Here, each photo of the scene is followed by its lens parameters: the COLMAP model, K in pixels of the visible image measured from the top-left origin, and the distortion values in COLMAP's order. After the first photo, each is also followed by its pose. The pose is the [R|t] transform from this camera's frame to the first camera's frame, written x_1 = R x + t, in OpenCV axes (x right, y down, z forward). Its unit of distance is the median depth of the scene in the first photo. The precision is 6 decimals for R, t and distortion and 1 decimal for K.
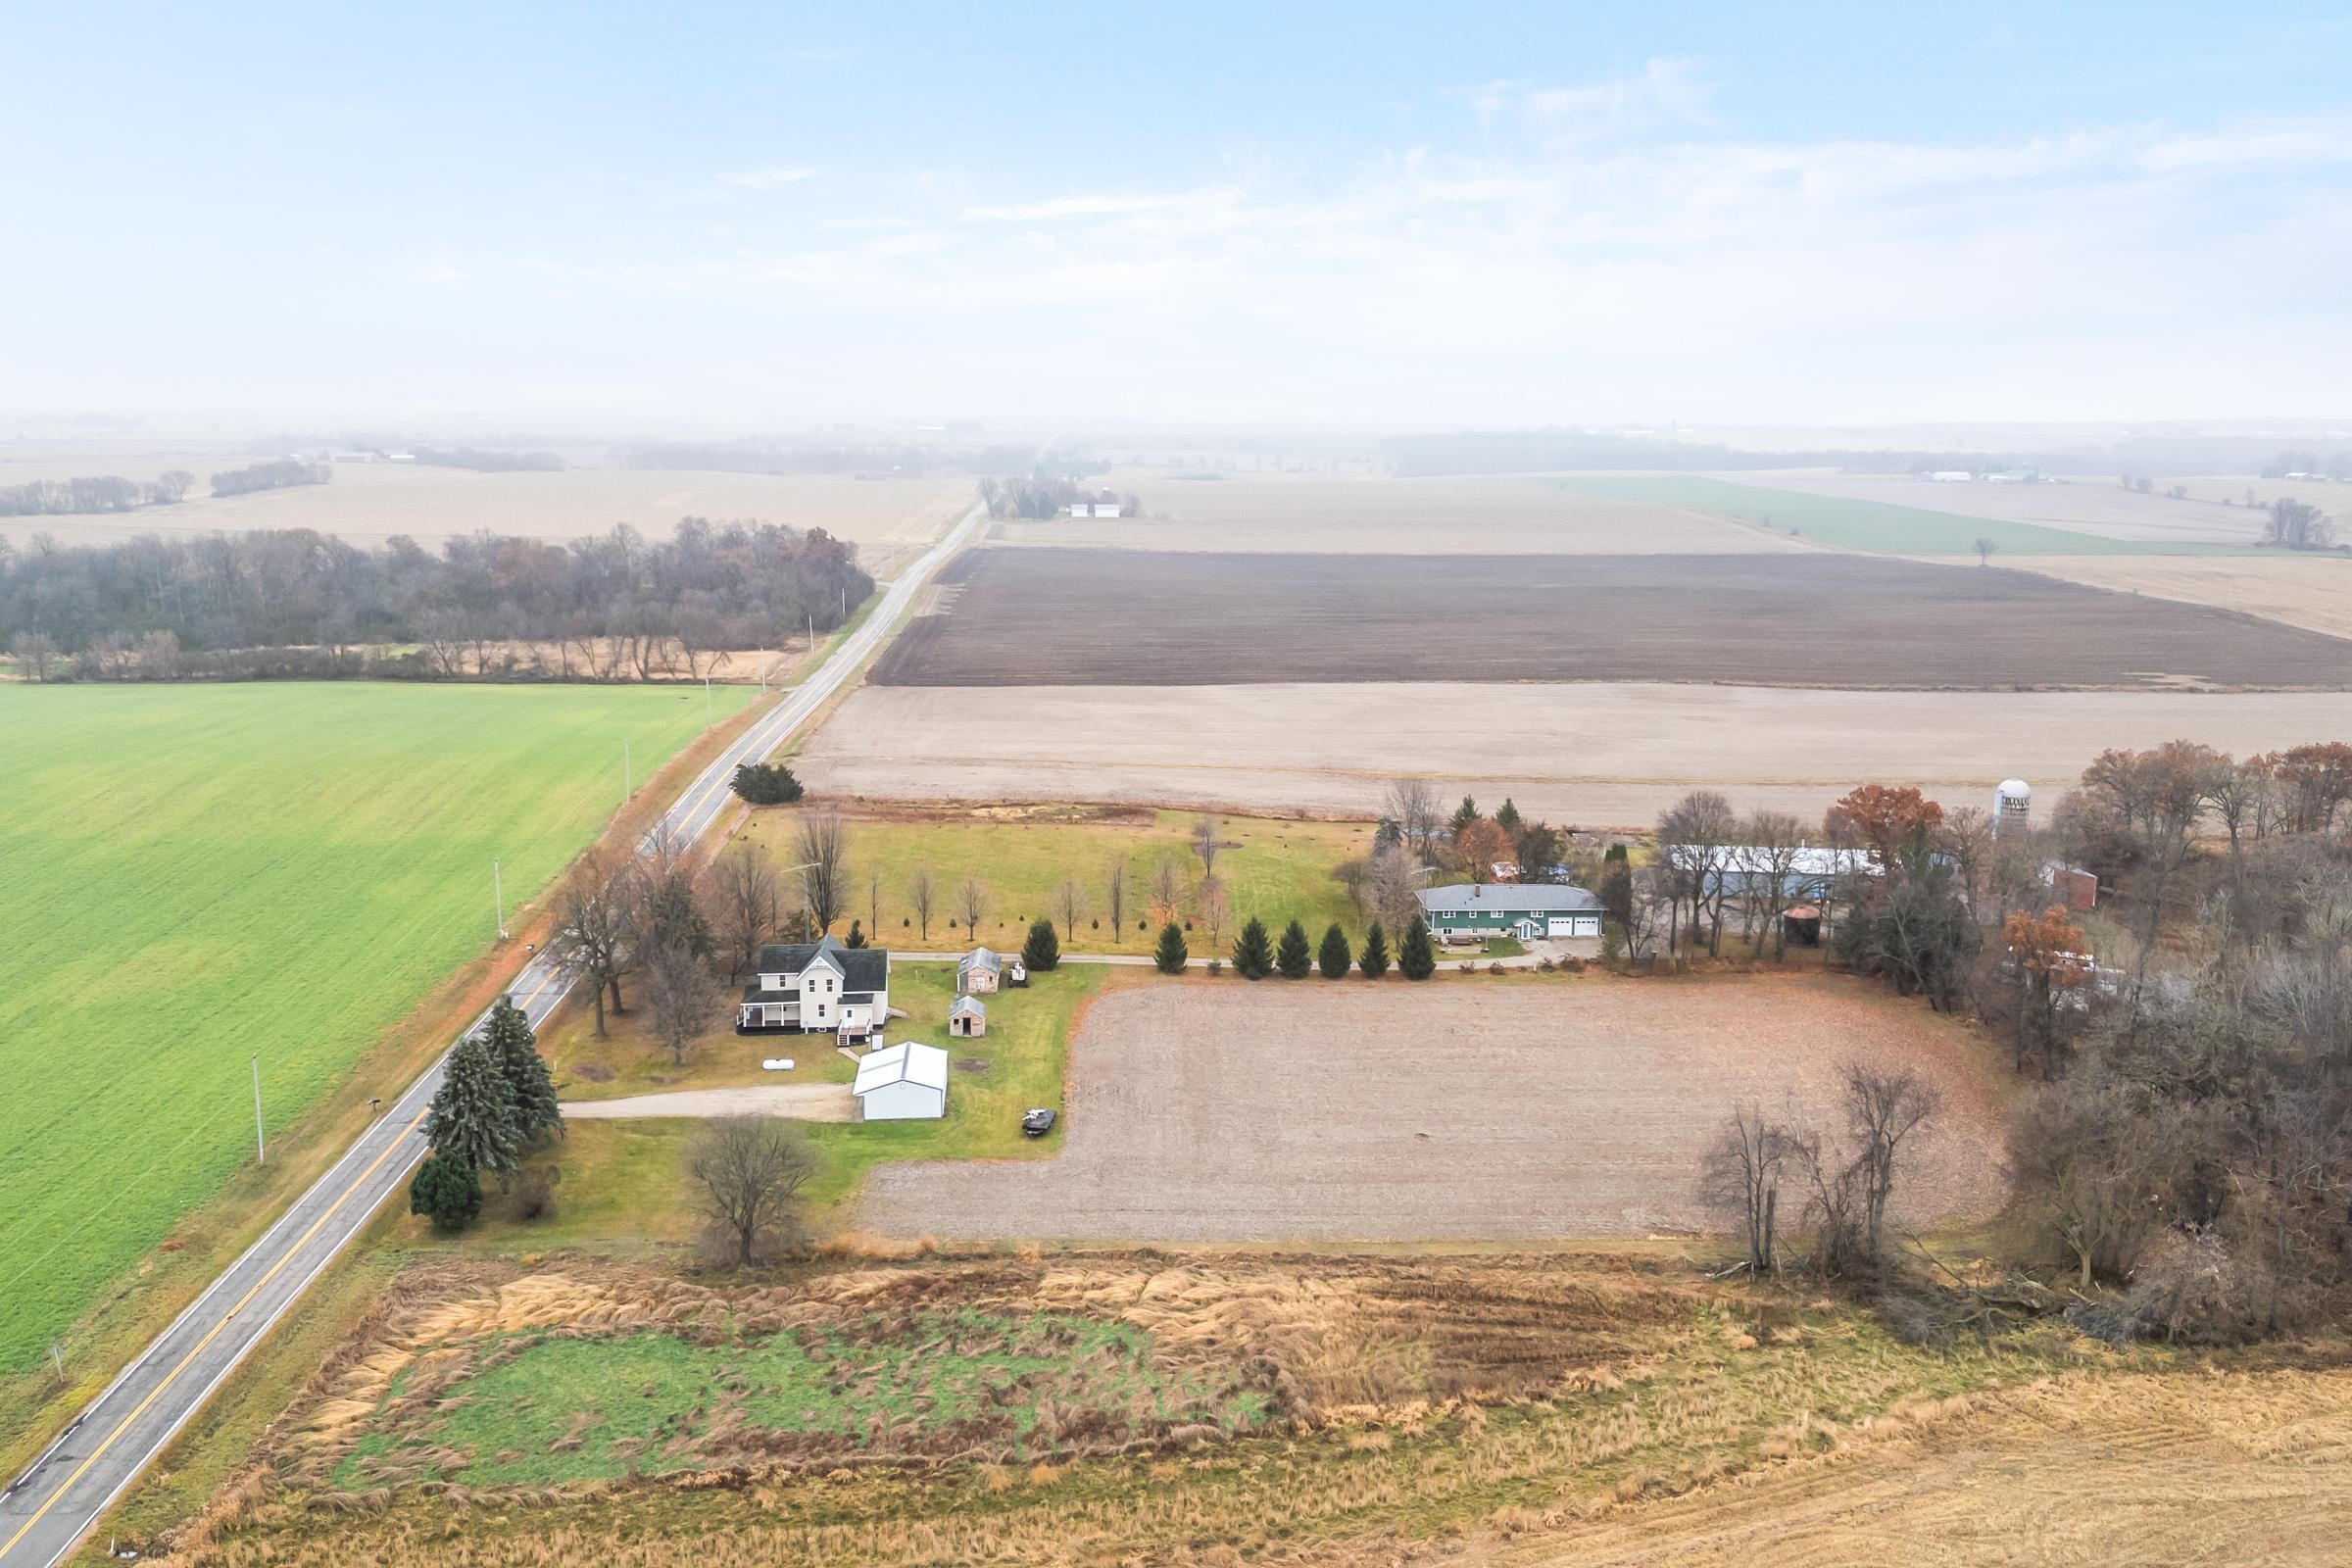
lens RADIAL K [[1941.2, 0, 1176.8], [0, 1941.2, 806.5], [0, 0, 1]] dist [0.100669, -0.102068]
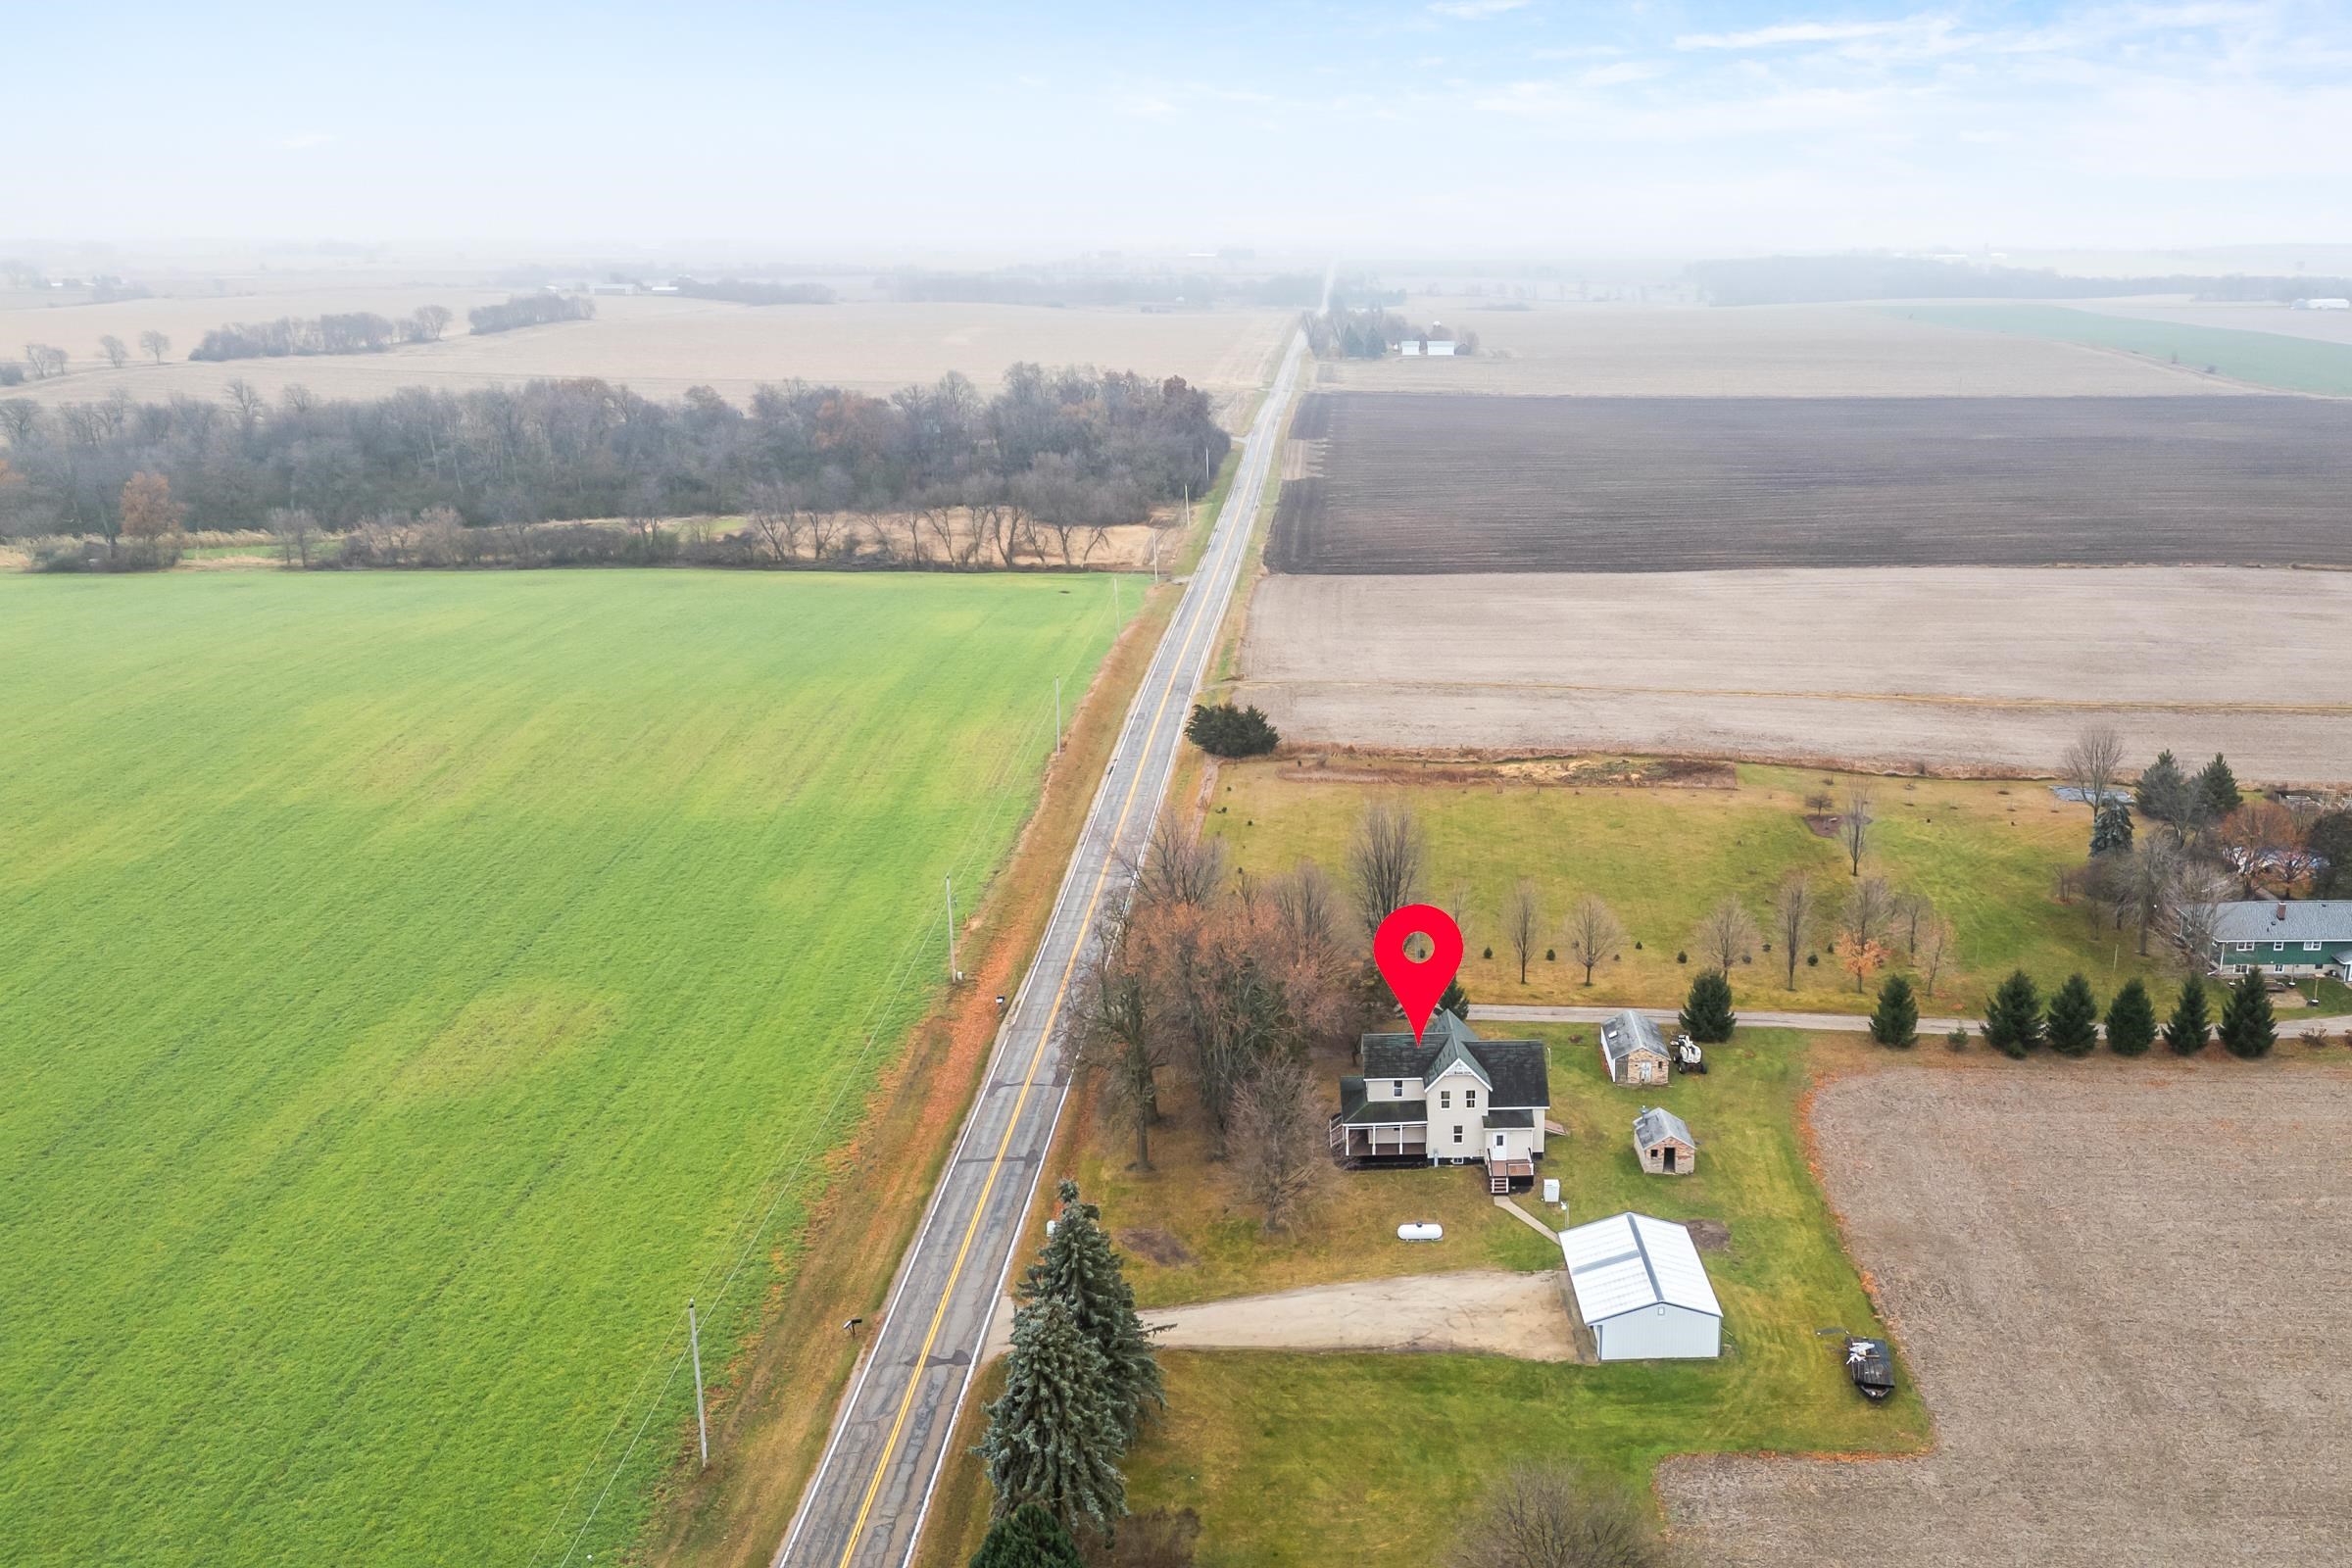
lens RADIAL K [[1941.2, 0, 1390.0], [0, 1941.2, 775.1], [0, 0, 1]] dist [0.100669, -0.102068]
pose [[0.999862, 0.001584, -0.016542, -0.141996], [-0.000438, 0.997612, 0.069069, -0.050052], [0.016611, -0.069052, 0.997475, 0.236366]]
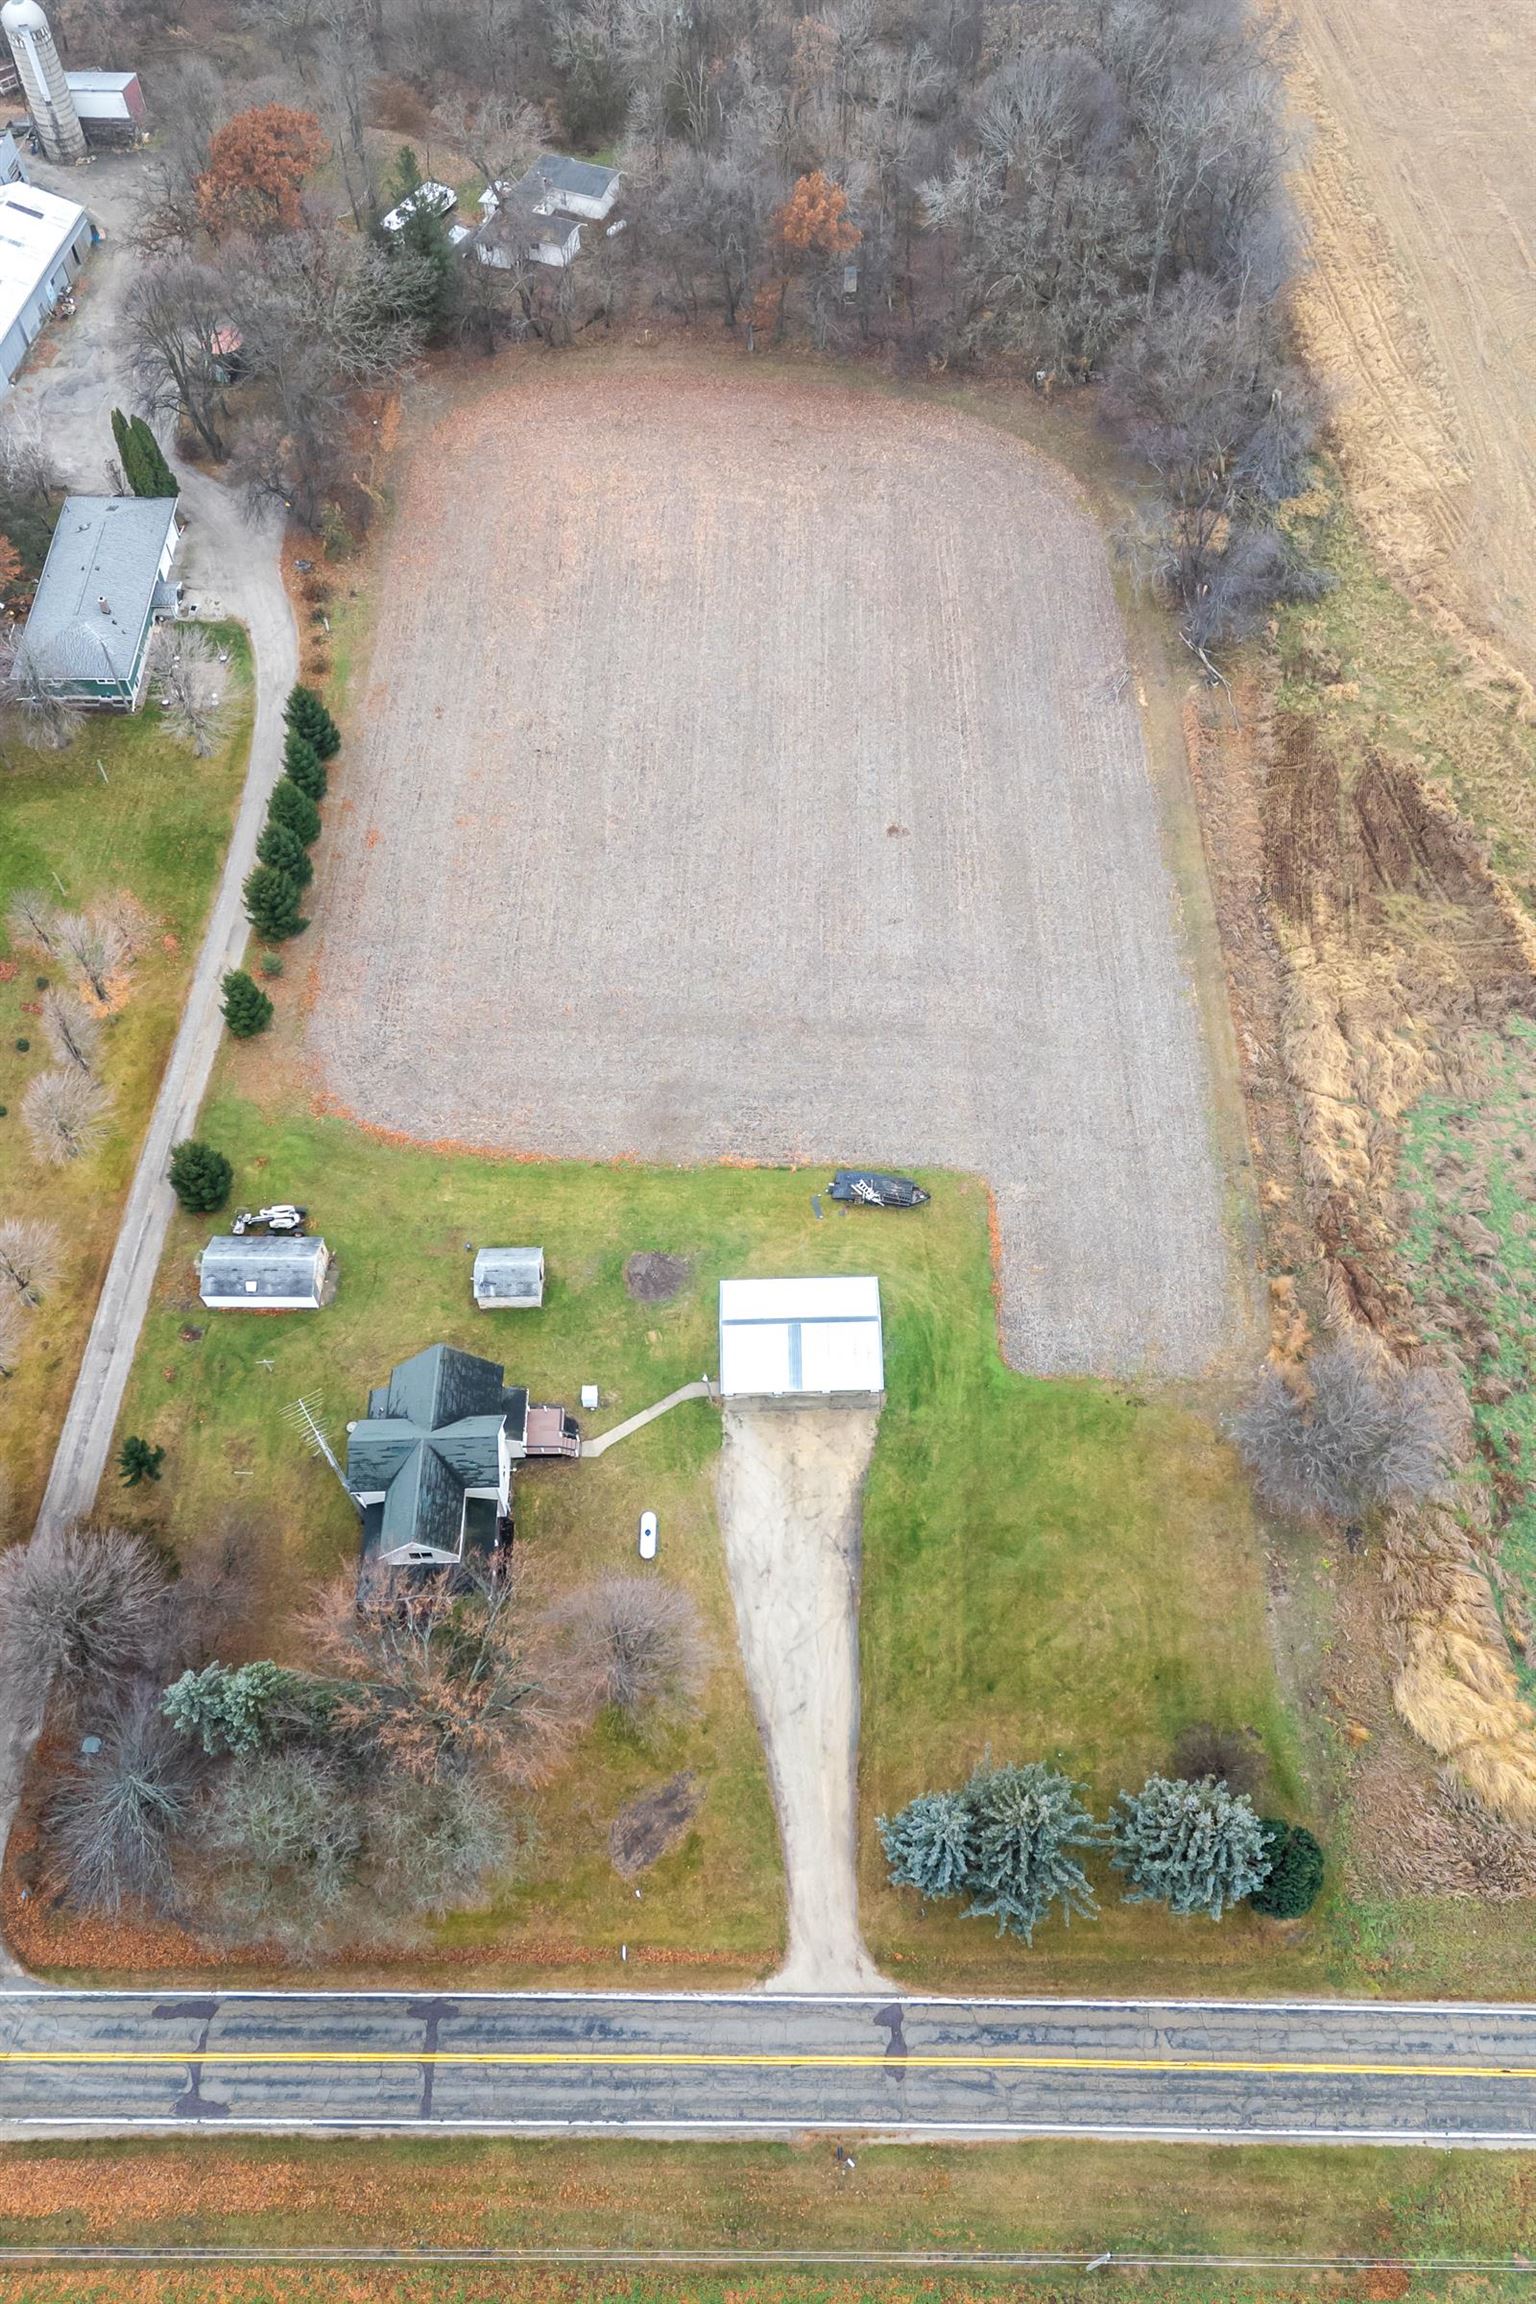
lens RADIAL K [[1901.6, 0, 810.1], [0, 1901.6, 1150.8], [0, 0, 1]] dist [0.100669, -0.102068]
pose [[0.041601, -0.838813, 0.542828, -0.304279], [0.191557, 0.539915, 0.819633, -0.305865], [-0.980600, 0.069884, 0.183141, 0.576082]]
